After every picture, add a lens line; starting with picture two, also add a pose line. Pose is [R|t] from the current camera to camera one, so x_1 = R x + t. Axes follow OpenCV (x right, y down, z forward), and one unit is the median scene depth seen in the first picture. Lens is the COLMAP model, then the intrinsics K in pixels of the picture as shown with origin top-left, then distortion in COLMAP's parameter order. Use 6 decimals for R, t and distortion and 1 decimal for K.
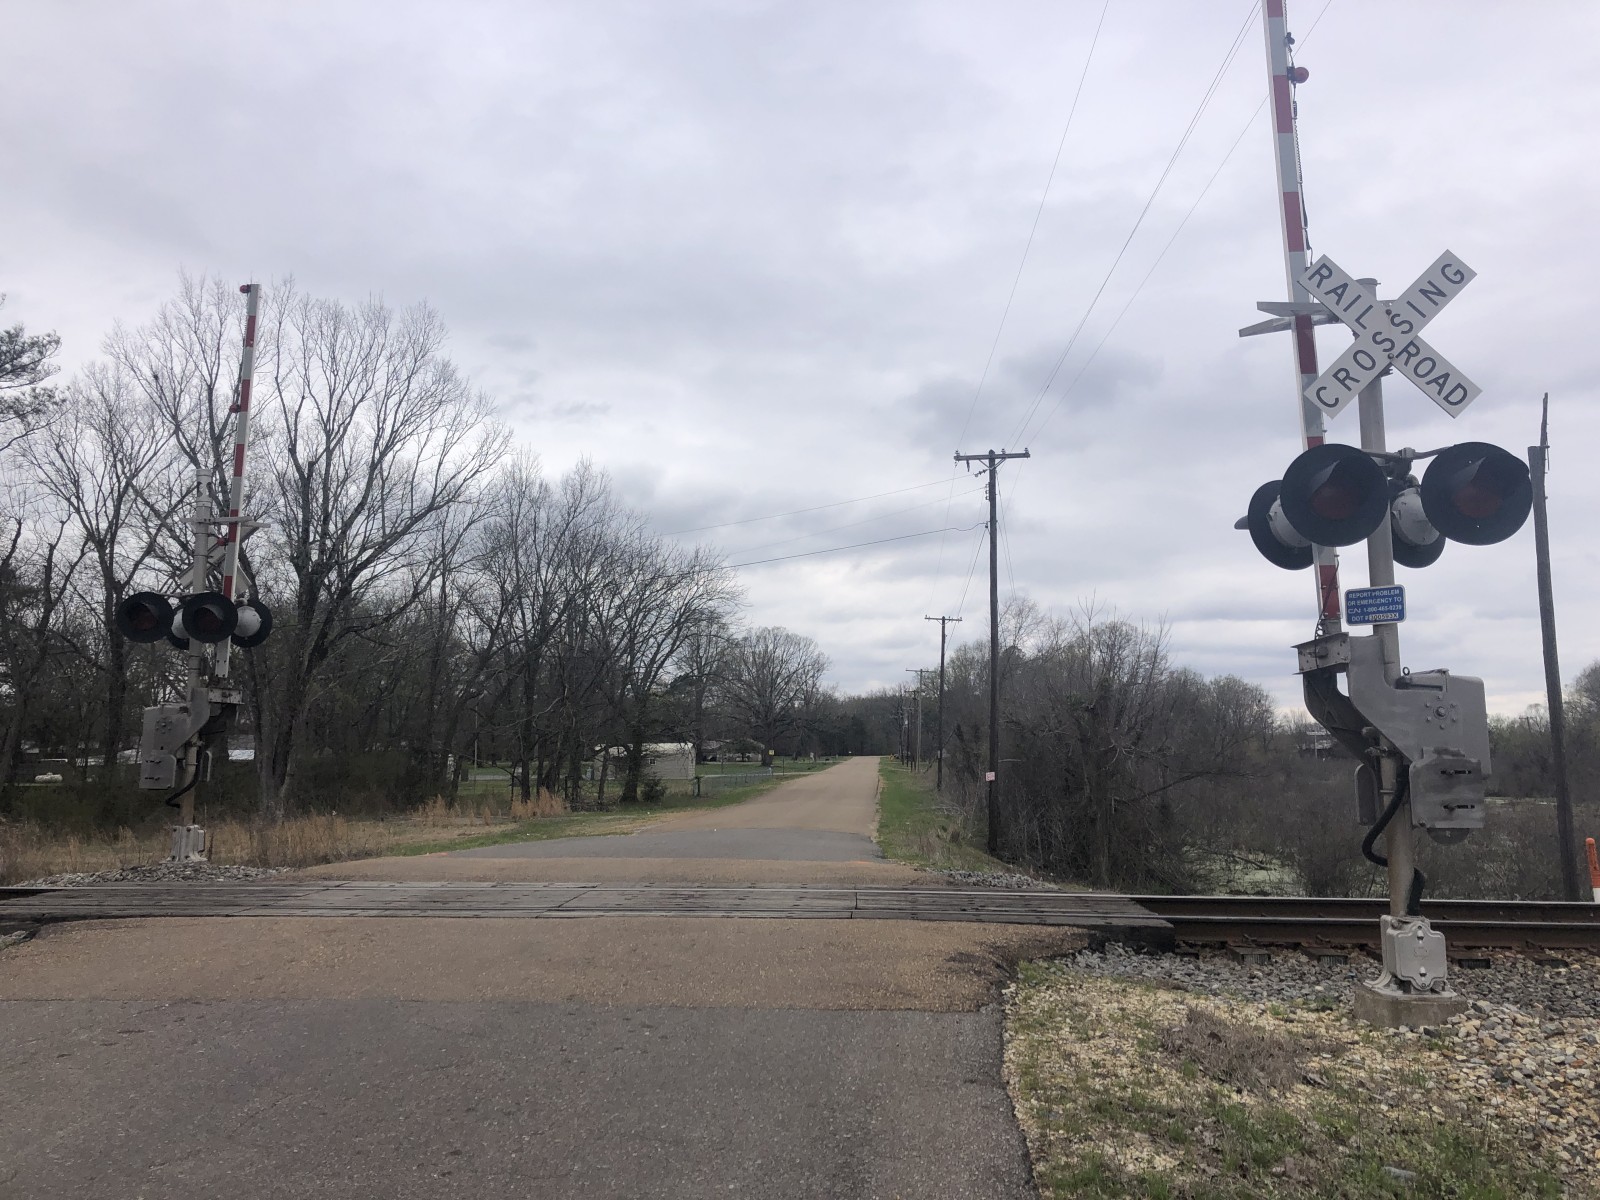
lens RADIAL K [[1283.2, 0, 816.3], [0, 1283.2, 554.9], [0, 0, 1]] dist [0.078595, -0.156732]
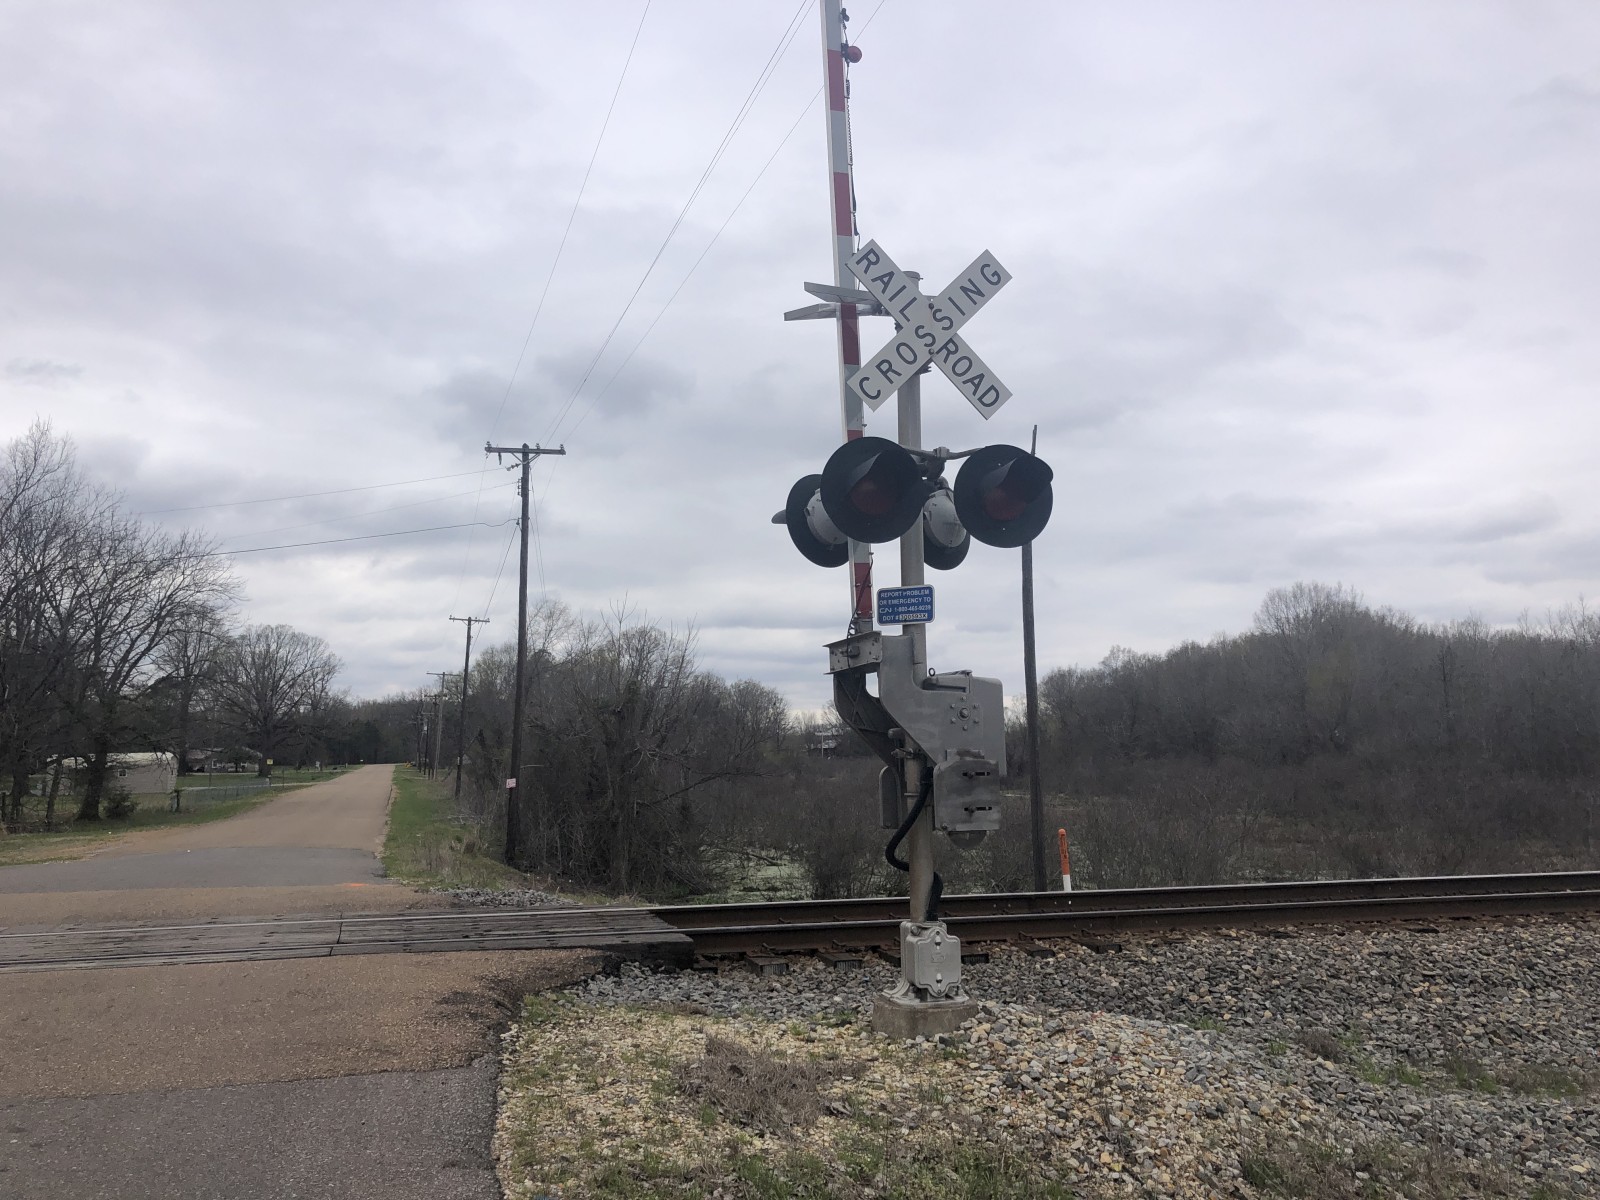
lens RADIAL K [[1286.5, 0, 800.0], [0, 1286.5, 600.0], [0, 0, 1]] dist [0.101951, -0.194447]
pose [[0.939935, 0.029684, 0.340059, 0.022124], [-0.040471, 0.998876, 0.024671, 0.013237], [-0.338945, -0.036951, 0.940080, 0.101988]]
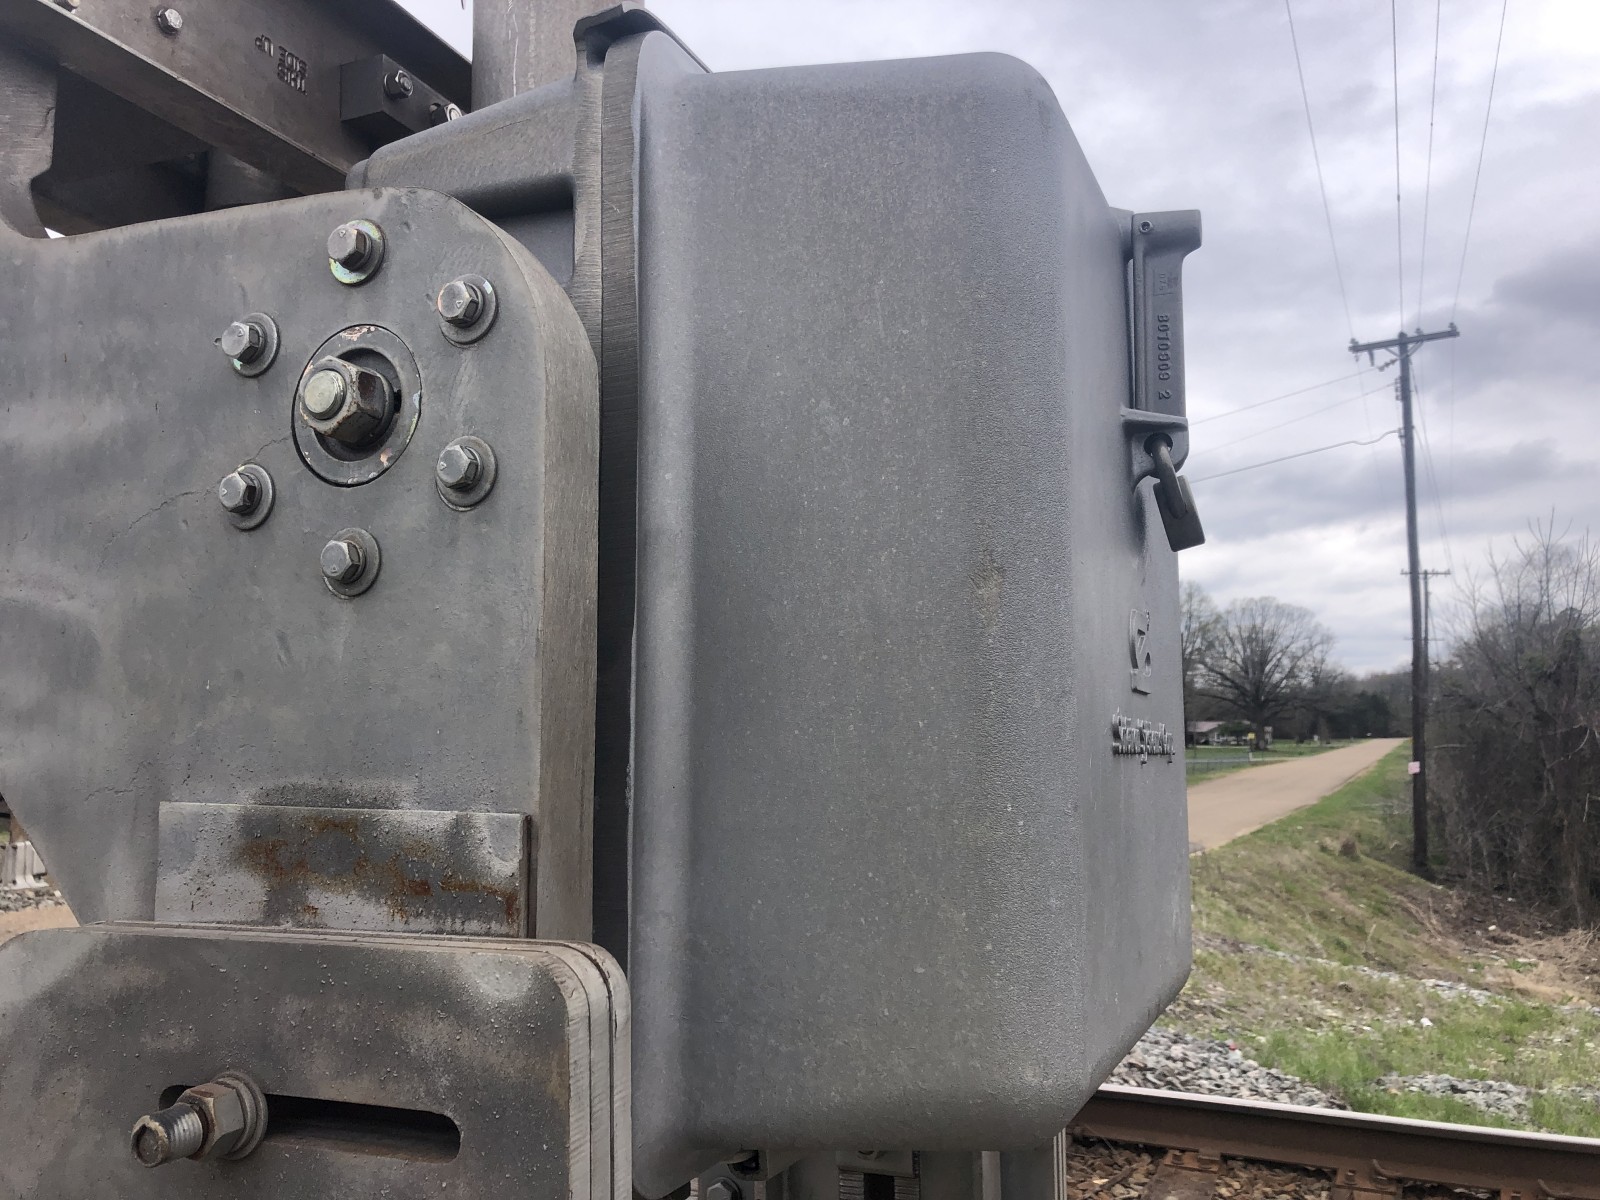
lens RADIAL K [[1302.8, 0, 800.0], [0, 1302.8, 600.0], [0, 0, 1]] dist [0.000377, 0.000981]
pose [[0.923040, -0.048374, -0.381651, 0.467040], [0.066676, 0.997165, 0.034871, 0.114938], [0.378882, -0.057634, 0.923649, 0.798391]]
